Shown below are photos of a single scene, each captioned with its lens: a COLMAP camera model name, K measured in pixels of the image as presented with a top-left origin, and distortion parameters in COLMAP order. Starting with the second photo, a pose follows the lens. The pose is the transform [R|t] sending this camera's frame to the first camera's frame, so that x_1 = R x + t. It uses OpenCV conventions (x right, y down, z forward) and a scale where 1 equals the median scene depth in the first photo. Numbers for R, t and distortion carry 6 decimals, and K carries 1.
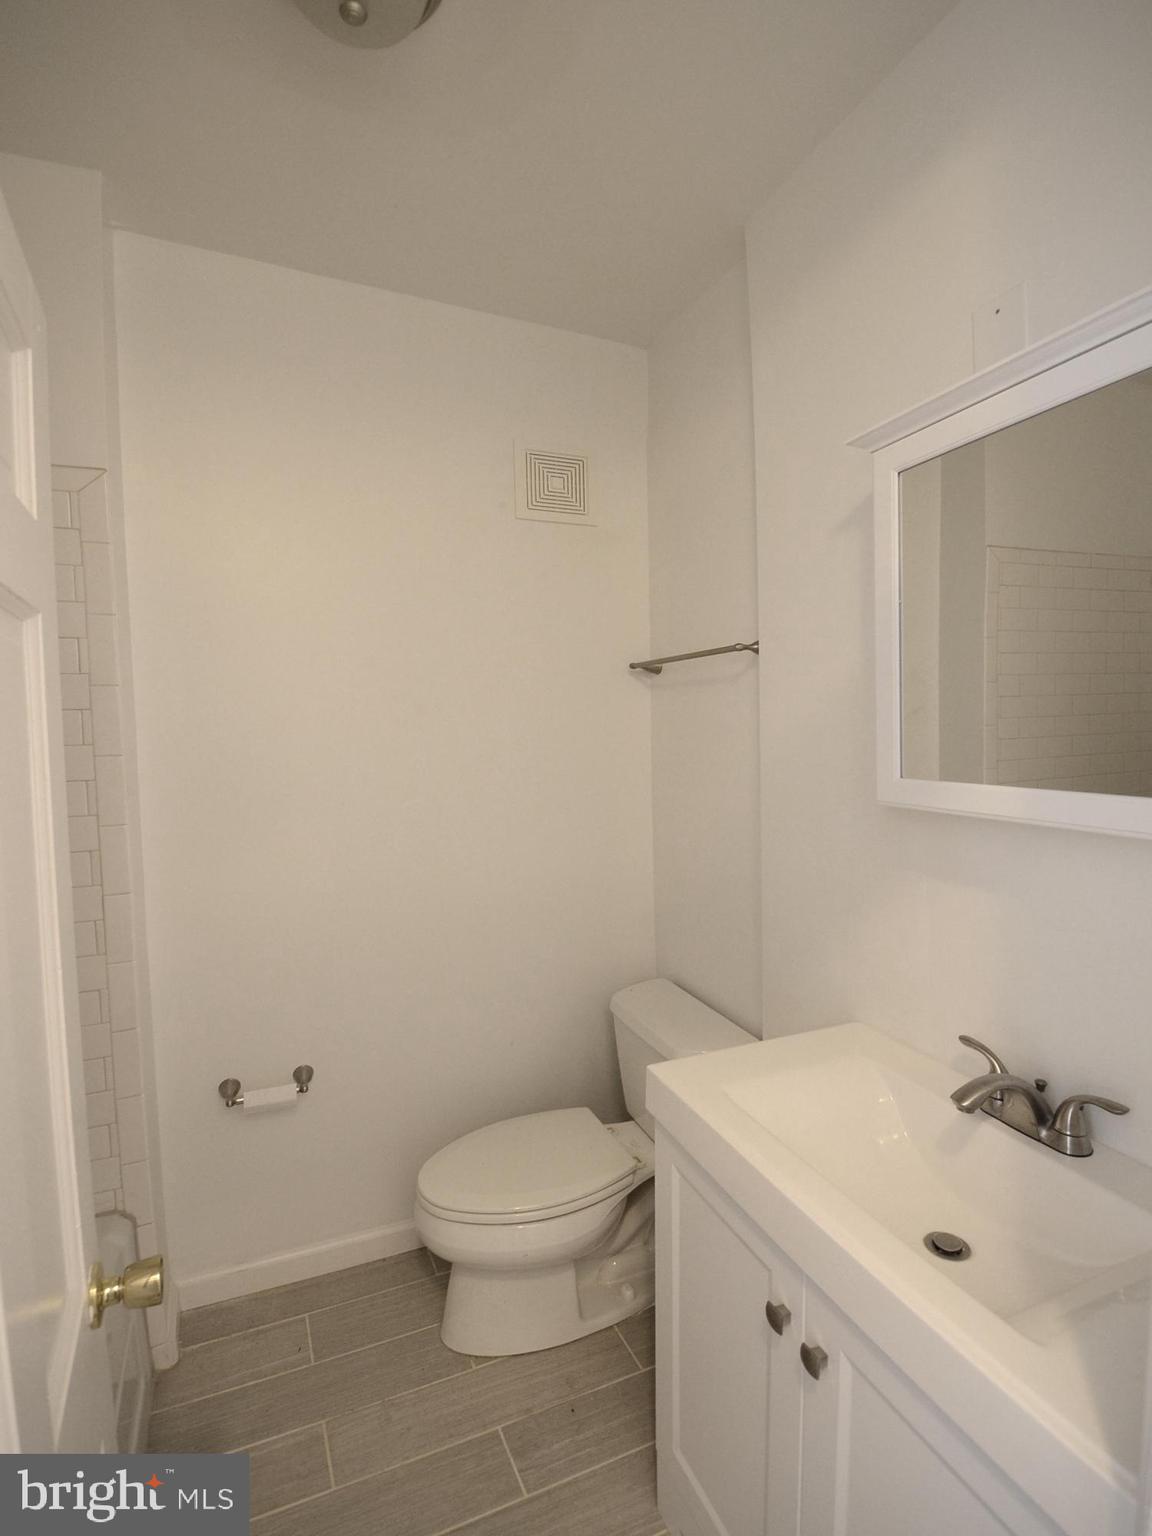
lens RADIAL K [[771.8, 0, 576.0], [0, 771.8, 768.0], [0, 0, 1]] dist [-0.000236, -0.026831]
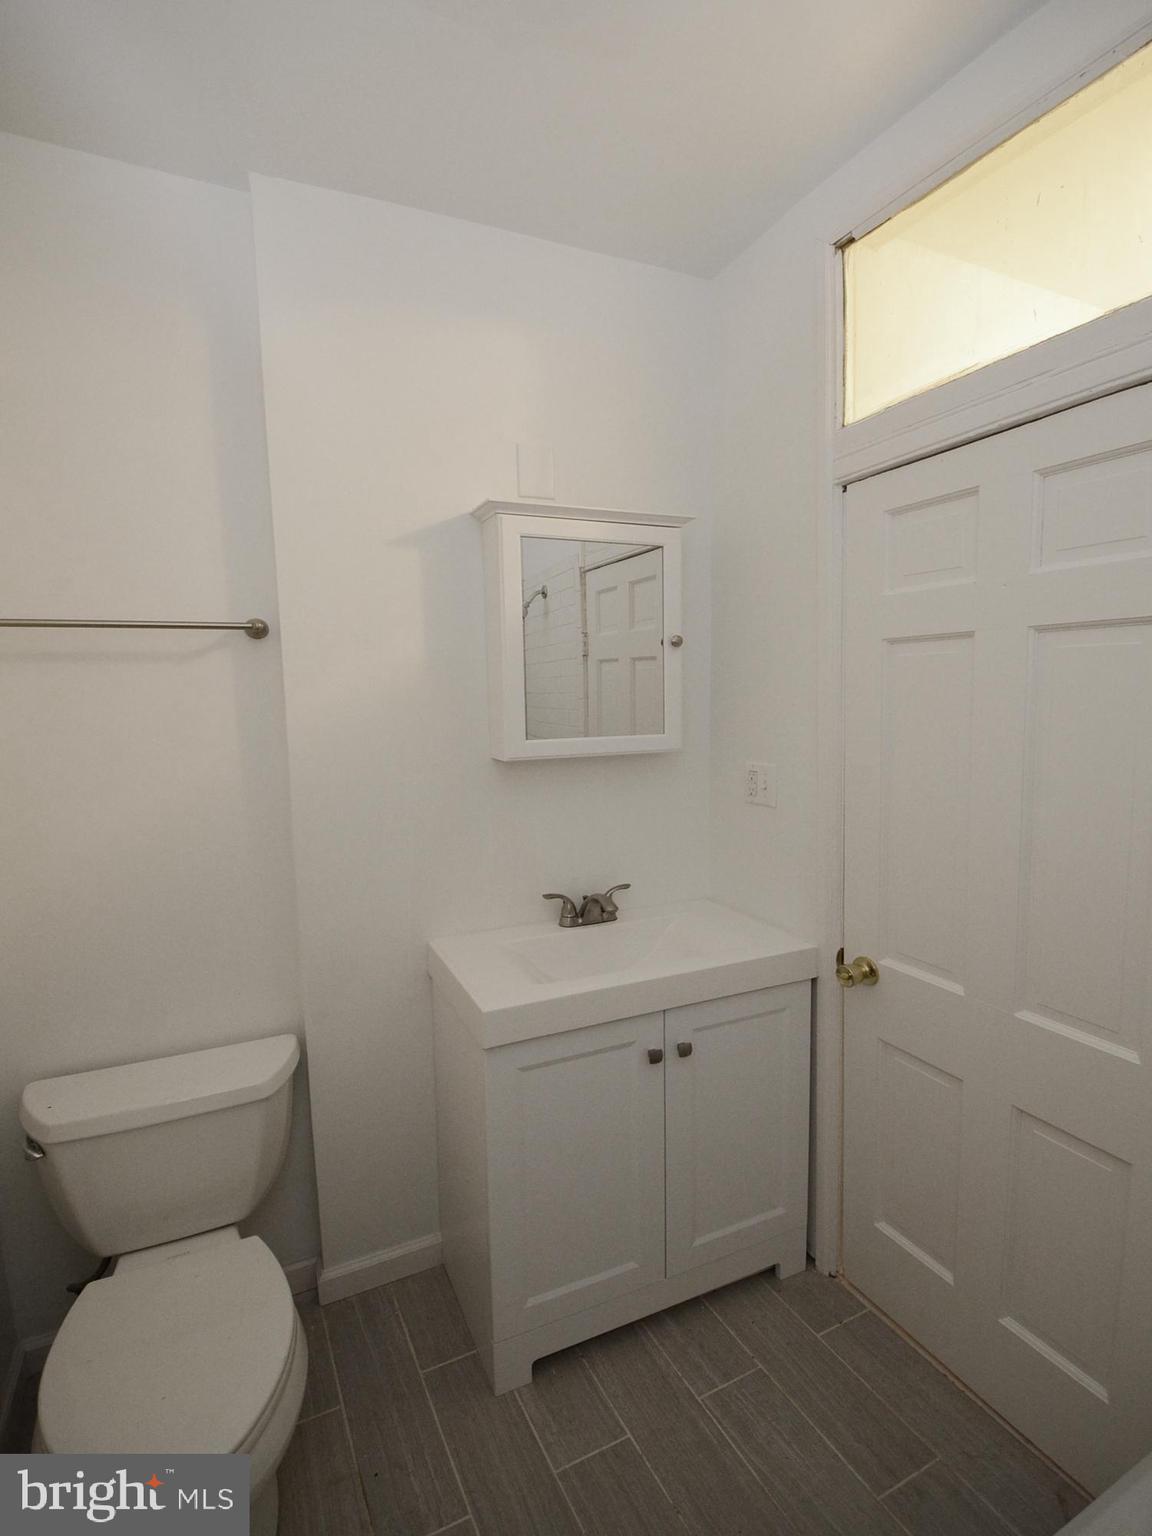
lens RADIAL K [[771.8, 0, 576.0], [0, 771.8, 768.0], [0, 0, 1]] dist [-0.000236, -0.026831]
pose [[-0.049871, -0.076888, 0.995792, -1.044432], [0.079302, 0.993580, 0.080689, -0.043655], [-0.995602, 0.082992, -0.043453, 0.918407]]
